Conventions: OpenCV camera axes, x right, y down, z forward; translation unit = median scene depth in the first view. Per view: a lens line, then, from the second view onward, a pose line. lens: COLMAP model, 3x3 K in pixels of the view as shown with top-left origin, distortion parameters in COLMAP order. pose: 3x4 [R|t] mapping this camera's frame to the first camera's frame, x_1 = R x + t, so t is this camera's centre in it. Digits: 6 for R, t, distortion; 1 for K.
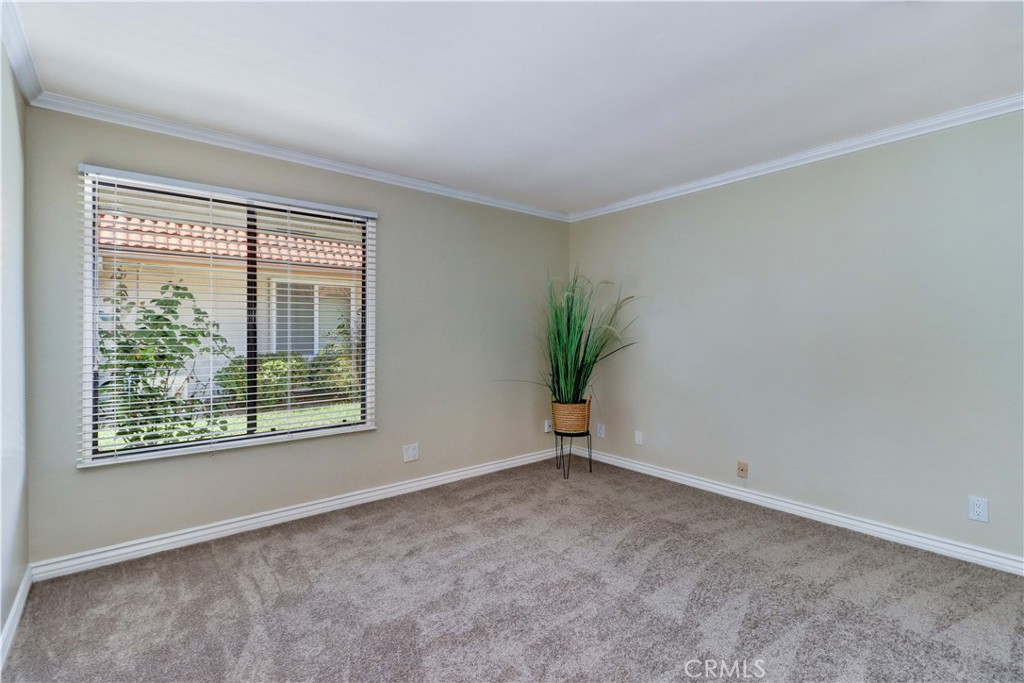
lens RADIAL K [[475.2, 0, 516.8], [0, 475.2, 337.2], [0, 0, 1]] dist [0.020258, -0.013980]
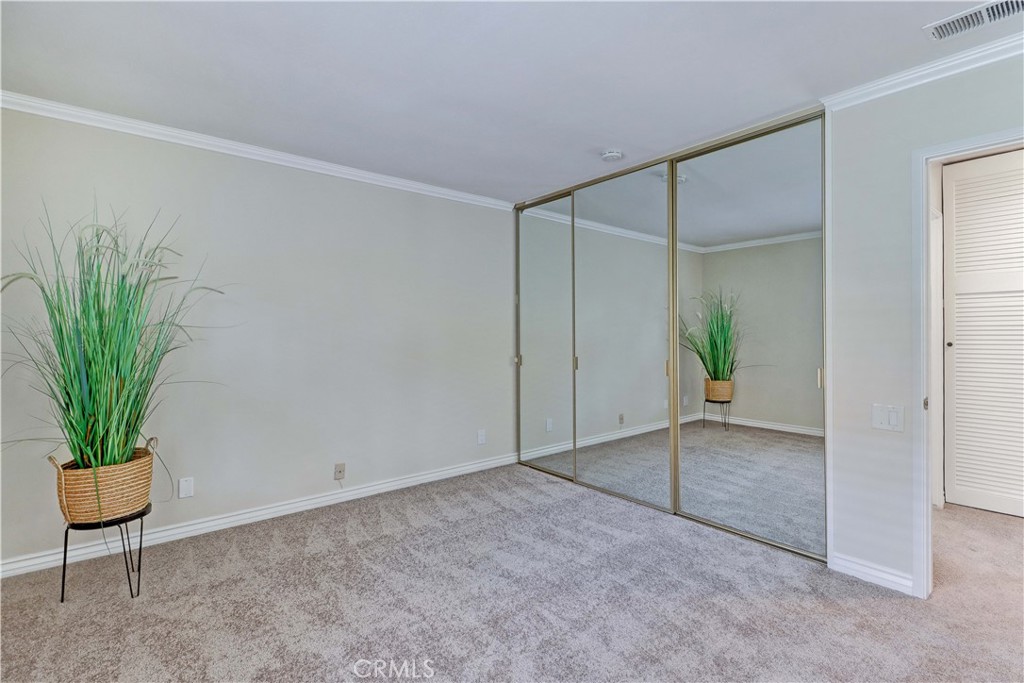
lens RADIAL K [[475.2, 0, 516.8], [0, 475.2, 337.2], [0, 0, 1]] dist [0.020258, -0.013980]
pose [[0.002856, -0.009680, 0.999949, -0.541533], [0.012162, 0.999880, 0.009645, -0.005504], [-0.999922, 0.012134, 0.002973, 0.665290]]
